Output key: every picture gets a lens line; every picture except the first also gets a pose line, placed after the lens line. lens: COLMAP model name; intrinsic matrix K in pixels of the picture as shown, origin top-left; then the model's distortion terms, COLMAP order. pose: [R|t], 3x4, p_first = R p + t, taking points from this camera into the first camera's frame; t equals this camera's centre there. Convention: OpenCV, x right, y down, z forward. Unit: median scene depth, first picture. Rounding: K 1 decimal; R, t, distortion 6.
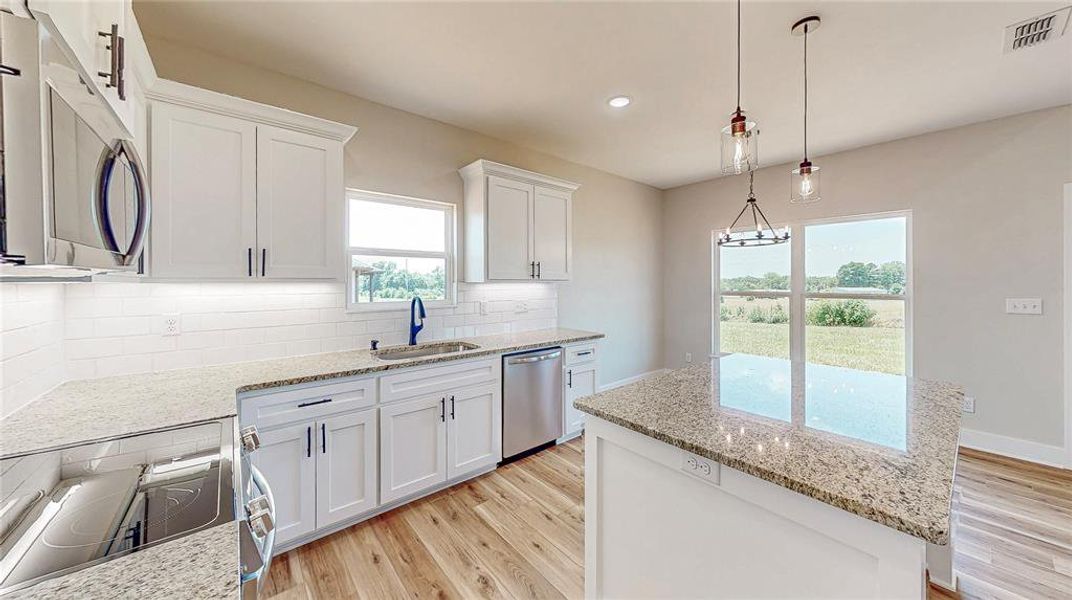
lens RADIAL K [[360.0, 0, 526.5], [0, 360.0, 281.9], [0, 0, 1]] dist [0.000005, 0.000016]
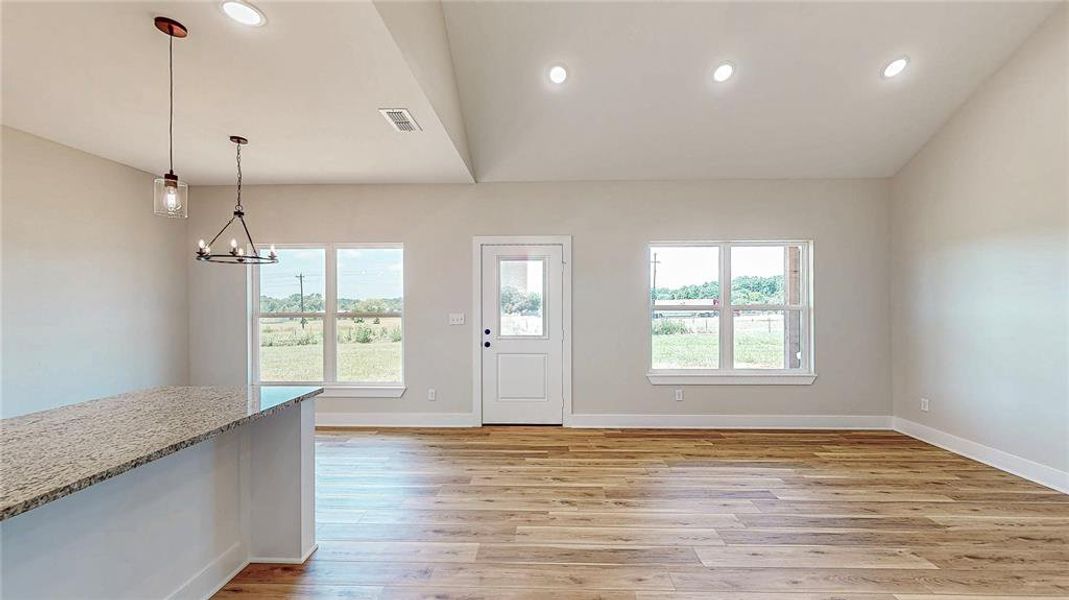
lens RADIAL K [[392.7, 0, 534.0], [0, 392.7, 302.8], [0, 0, 1]] dist [0.002369, 0.000108]
pose [[0.650897, -0.002888, 0.759161, 0.398894], [0.001705, 0.999996, 0.002342, -0.000742], [-0.759164, -0.000230, 0.650899, -0.243772]]
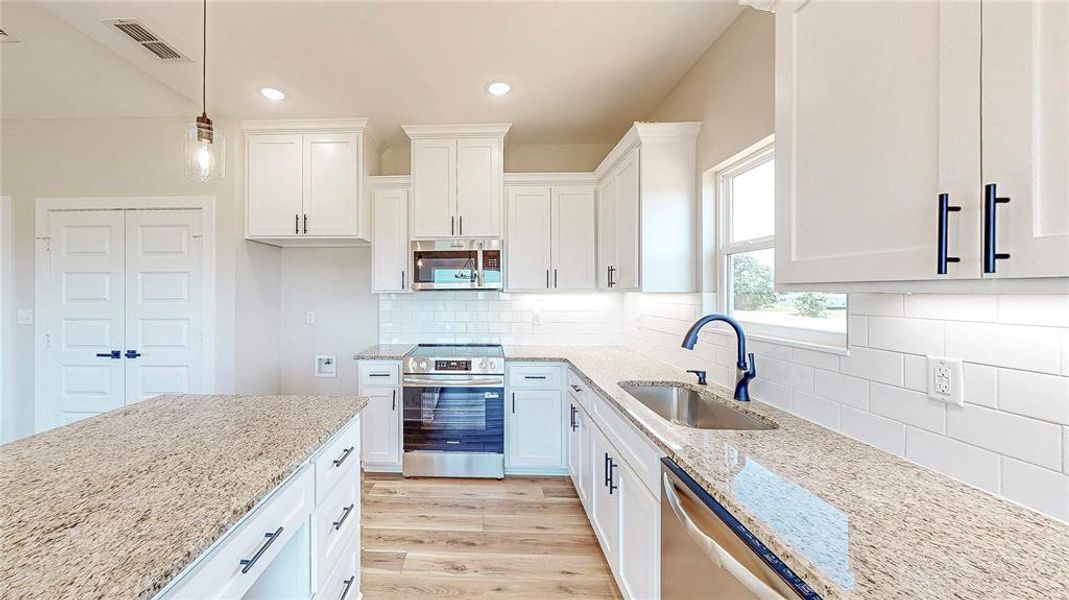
lens RADIAL K [[379.2, 0, 472.4], [0, 379.2, 290.3], [0, 0, 1]] dist [0.000940, 0.000043]
pose [[-0.667646, -0.002700, -0.744474, 0.413912], [0.003261, 0.999973, -0.006552, 0.001750], [0.744472, -0.006802, -0.667619, 1.054560]]
